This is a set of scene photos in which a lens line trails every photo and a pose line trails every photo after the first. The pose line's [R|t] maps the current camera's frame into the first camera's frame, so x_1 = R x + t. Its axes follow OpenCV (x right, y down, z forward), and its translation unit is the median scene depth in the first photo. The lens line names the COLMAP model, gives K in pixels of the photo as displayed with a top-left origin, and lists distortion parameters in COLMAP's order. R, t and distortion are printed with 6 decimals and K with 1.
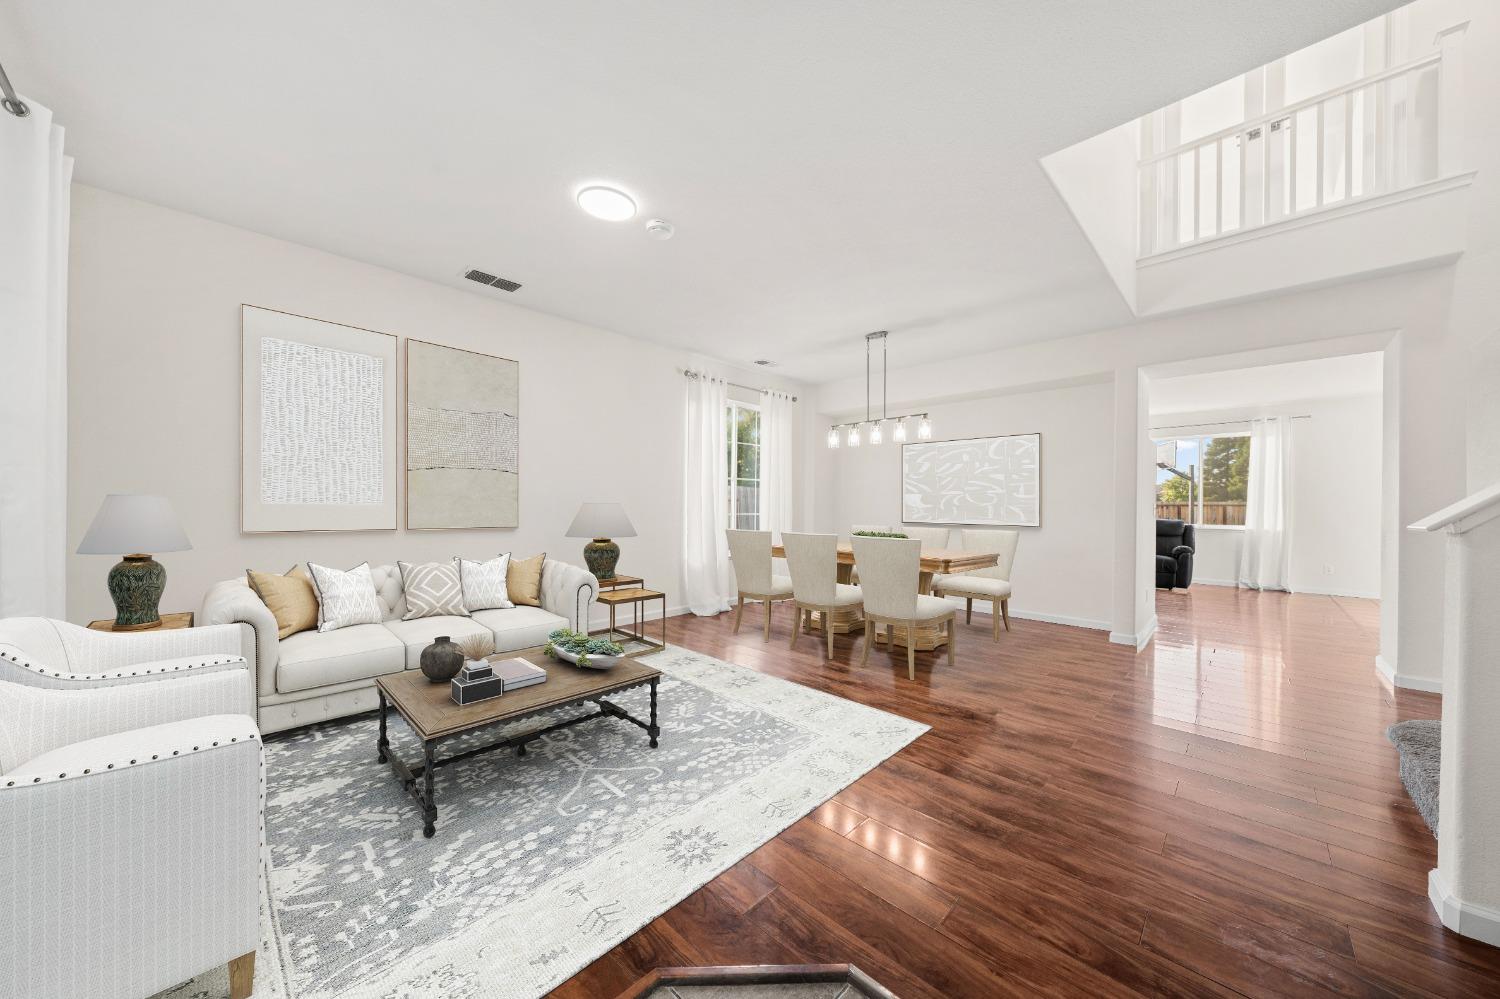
lens RADIAL K [[526.0, 0, 746.8], [0, 526.0, 503.6], [0, 0, 1]] dist [-0.000052, 0.000052]
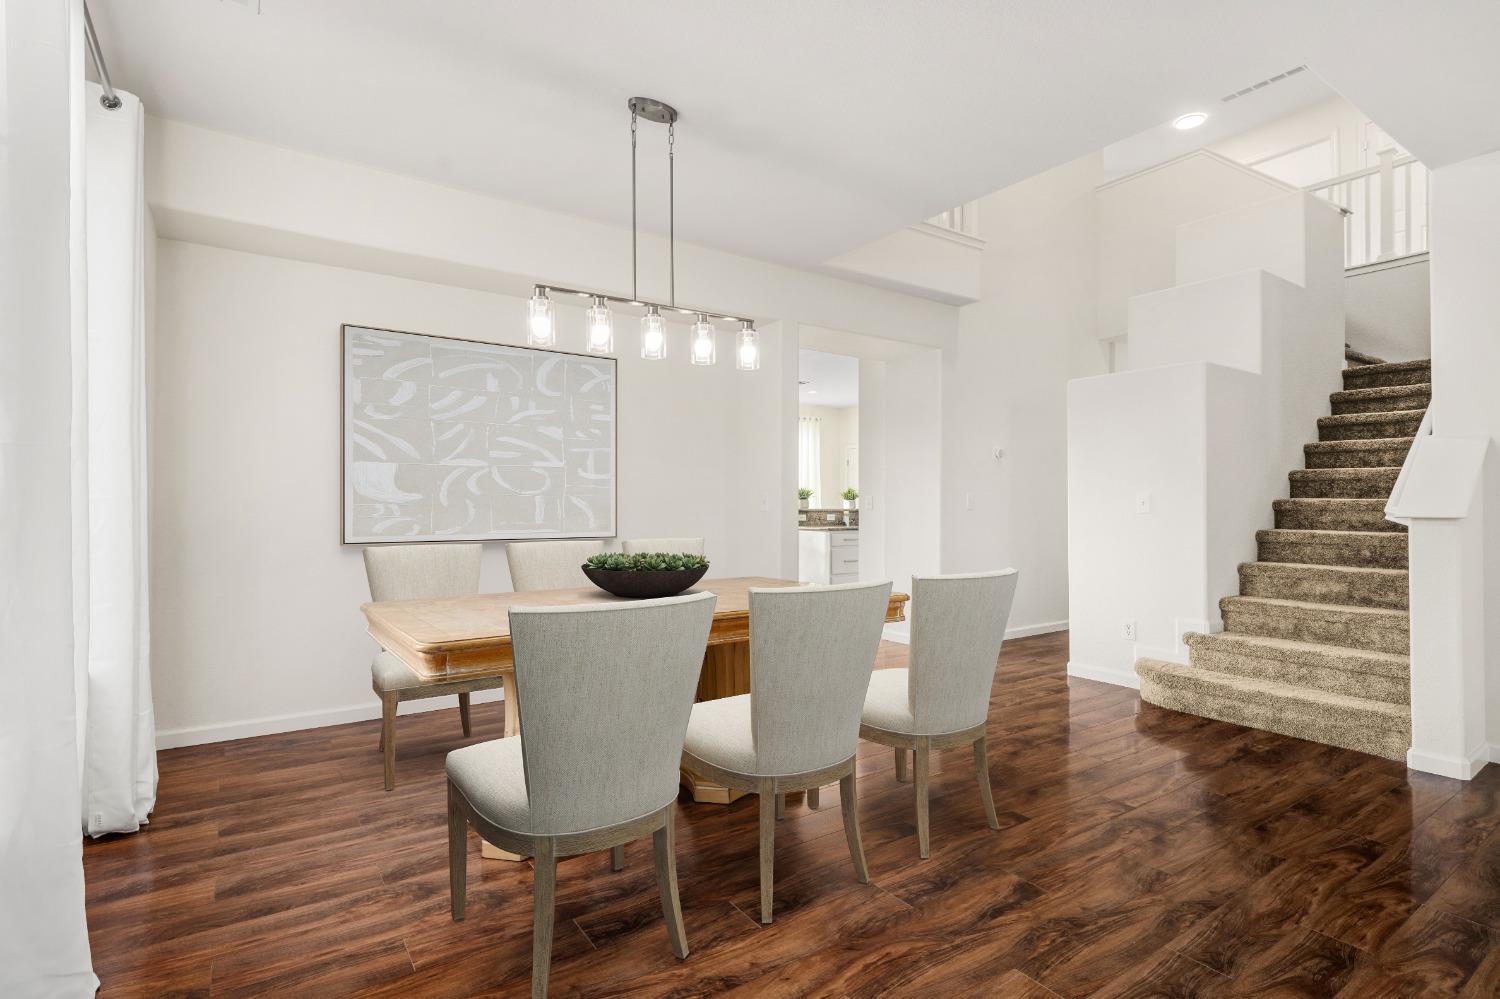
lens RADIAL K [[740.5, 0, 752.1], [0, 740.5, 493.1], [0, 0, 1]] dist [-0.001292, 0.000319]
pose [[0.177991, 0.003080, 0.984027, -0.368797], [-0.005072, 0.999985, -0.002213, -0.000899], [-0.984019, -0.004597, 0.178003, 0.862745]]
